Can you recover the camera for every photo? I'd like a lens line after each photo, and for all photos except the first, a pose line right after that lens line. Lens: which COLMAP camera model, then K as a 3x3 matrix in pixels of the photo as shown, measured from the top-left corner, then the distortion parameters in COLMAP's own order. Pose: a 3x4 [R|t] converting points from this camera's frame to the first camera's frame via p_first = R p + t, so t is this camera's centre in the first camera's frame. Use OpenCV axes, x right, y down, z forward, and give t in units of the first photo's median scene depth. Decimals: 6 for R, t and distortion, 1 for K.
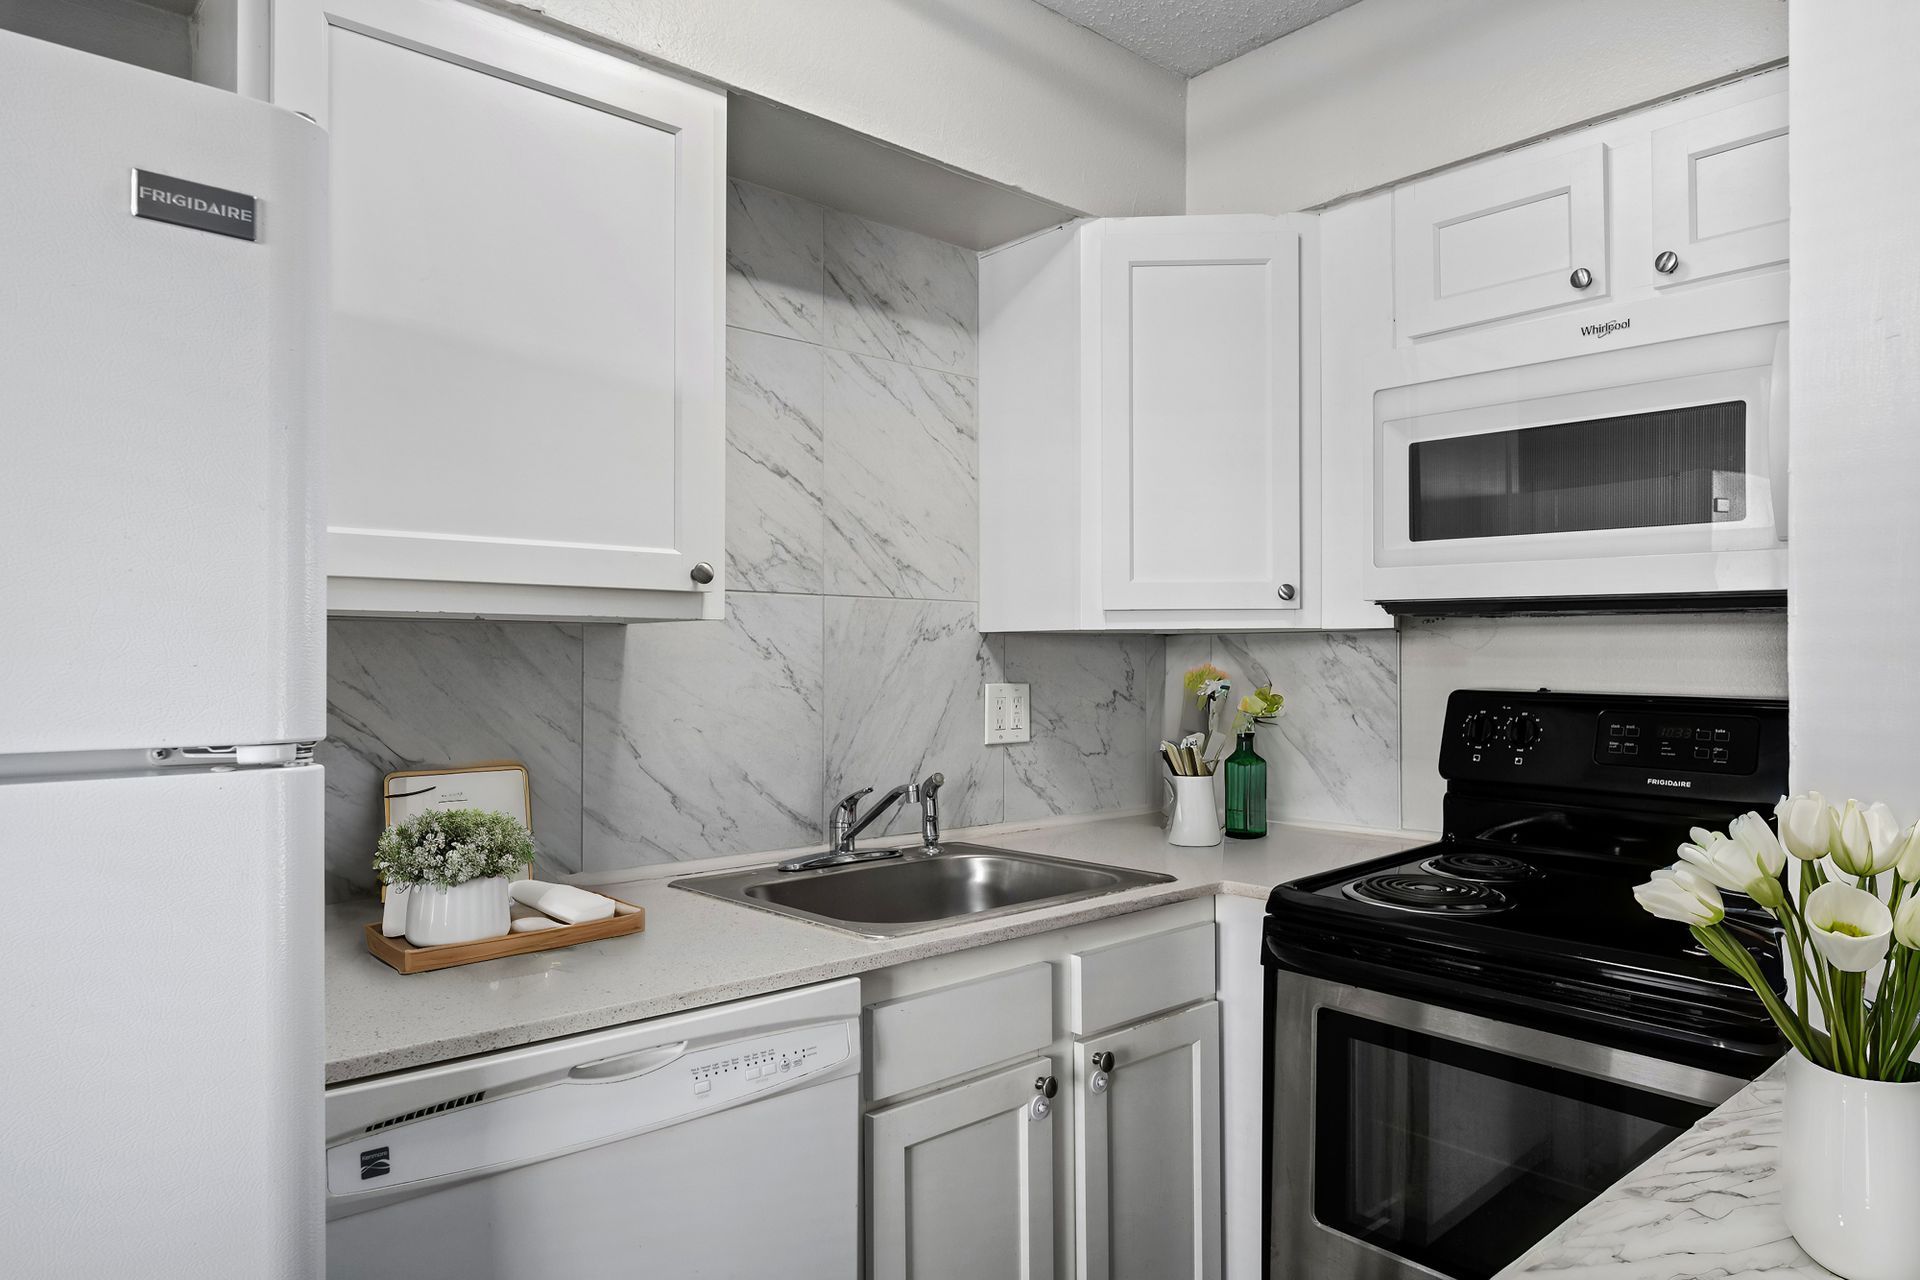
lens RADIAL K [[1195.5, 0, 960.0], [0, 1195.5, 640.0], [0, 0, 1]] dist [0.000095, 0.000011]
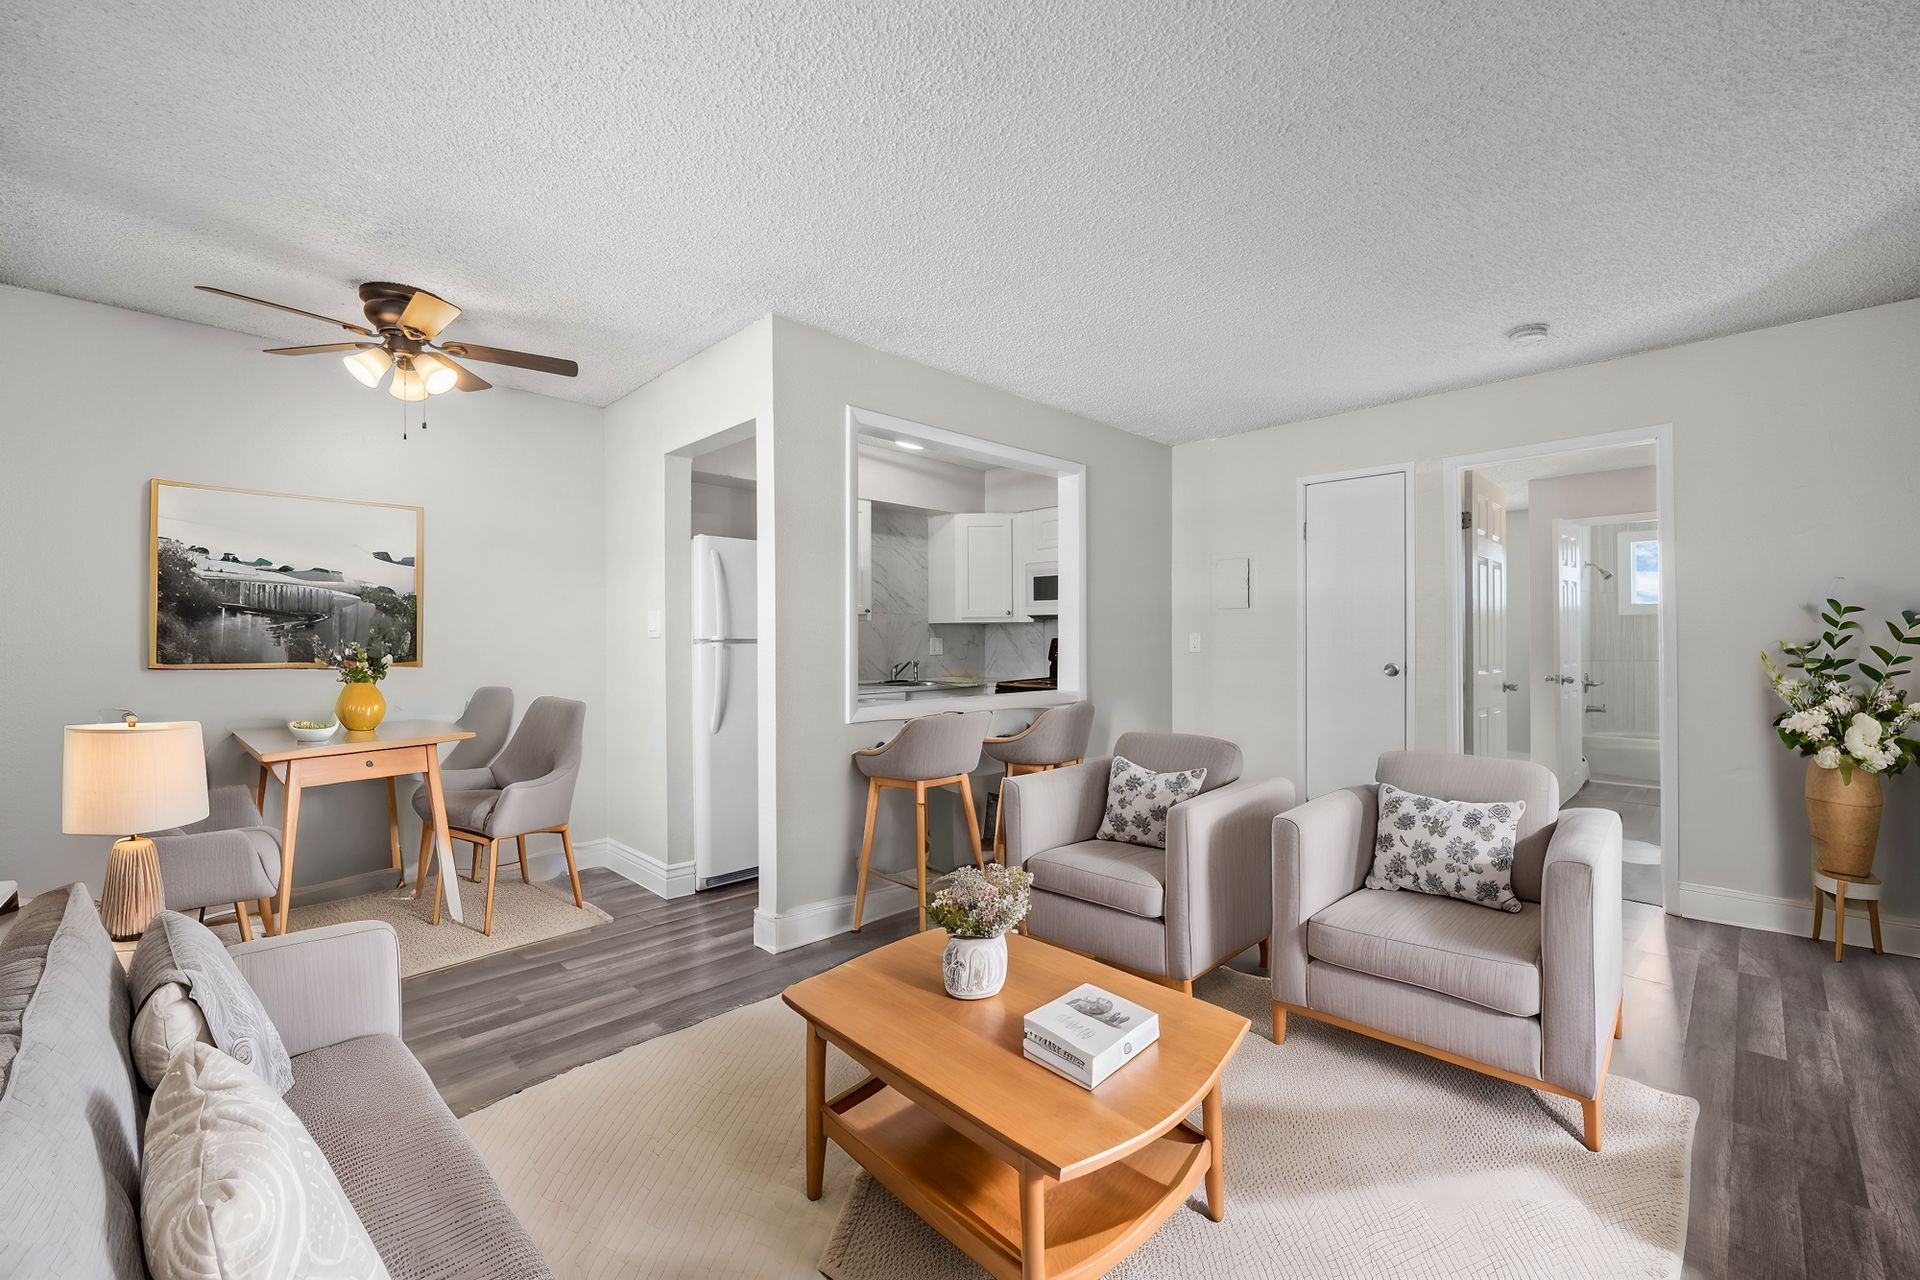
lens RADIAL K [[816.5, 0, 960.0], [0, 816.5, 640.0], [0, 0, 1]] dist [0.000149, 0.000019]
pose [[0.998084, -0.002742, 0.061808, -0.043648], [0.001845, 0.999892, 0.014562, 0.008522], [-0.061842, -0.014420, 0.997982, -1.536396]]
